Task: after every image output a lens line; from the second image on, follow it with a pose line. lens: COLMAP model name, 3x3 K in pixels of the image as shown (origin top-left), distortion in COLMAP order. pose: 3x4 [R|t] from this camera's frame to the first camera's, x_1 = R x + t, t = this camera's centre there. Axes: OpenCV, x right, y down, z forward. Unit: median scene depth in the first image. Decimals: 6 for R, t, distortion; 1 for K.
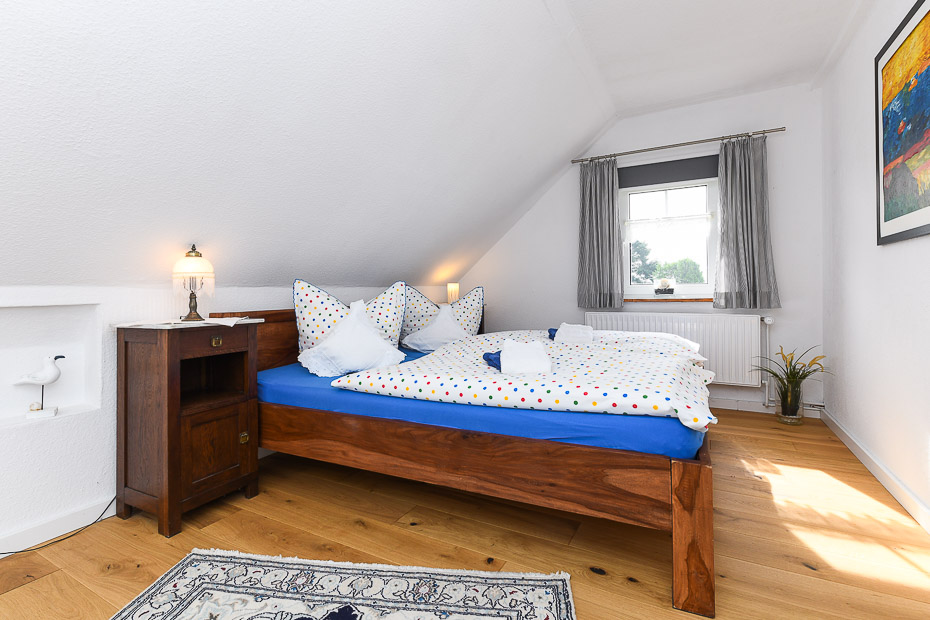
lens RADIAL K [[445.2, 0, 467.1], [0, 445.2, 309.2], [0, 0, 1]] dist [0.003446, -0.000529]
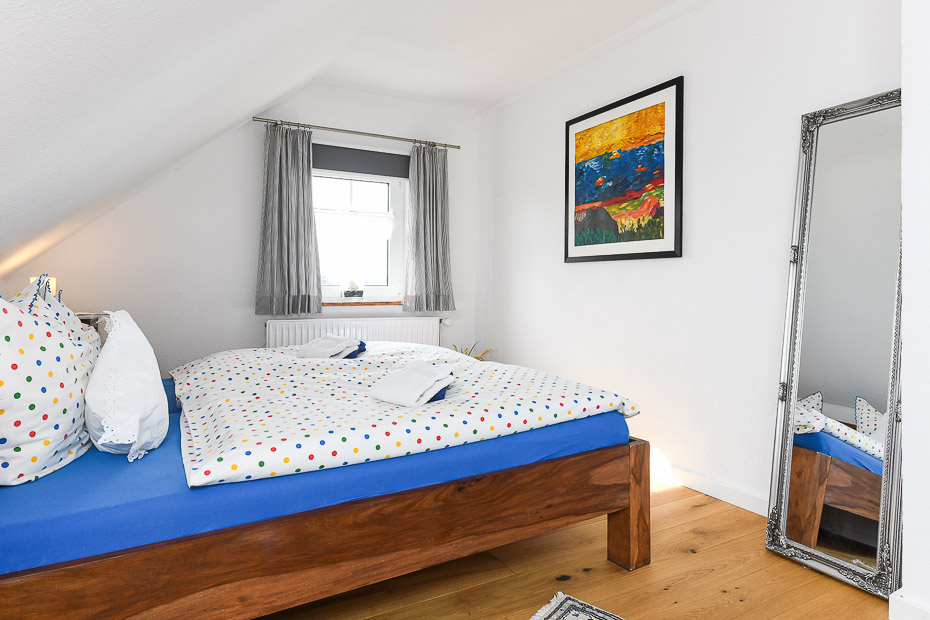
lens RADIAL K [[560.1, 0, 466.2], [0, 560.1, 303.8], [0, 0, 1]] dist [0.007661, -0.000314]
pose [[0.530739, -0.014462, 0.847412, -0.674460], [0.021457, 0.999763, 0.003624, -0.033472], [-0.847264, 0.016259, 0.530924, 0.378508]]
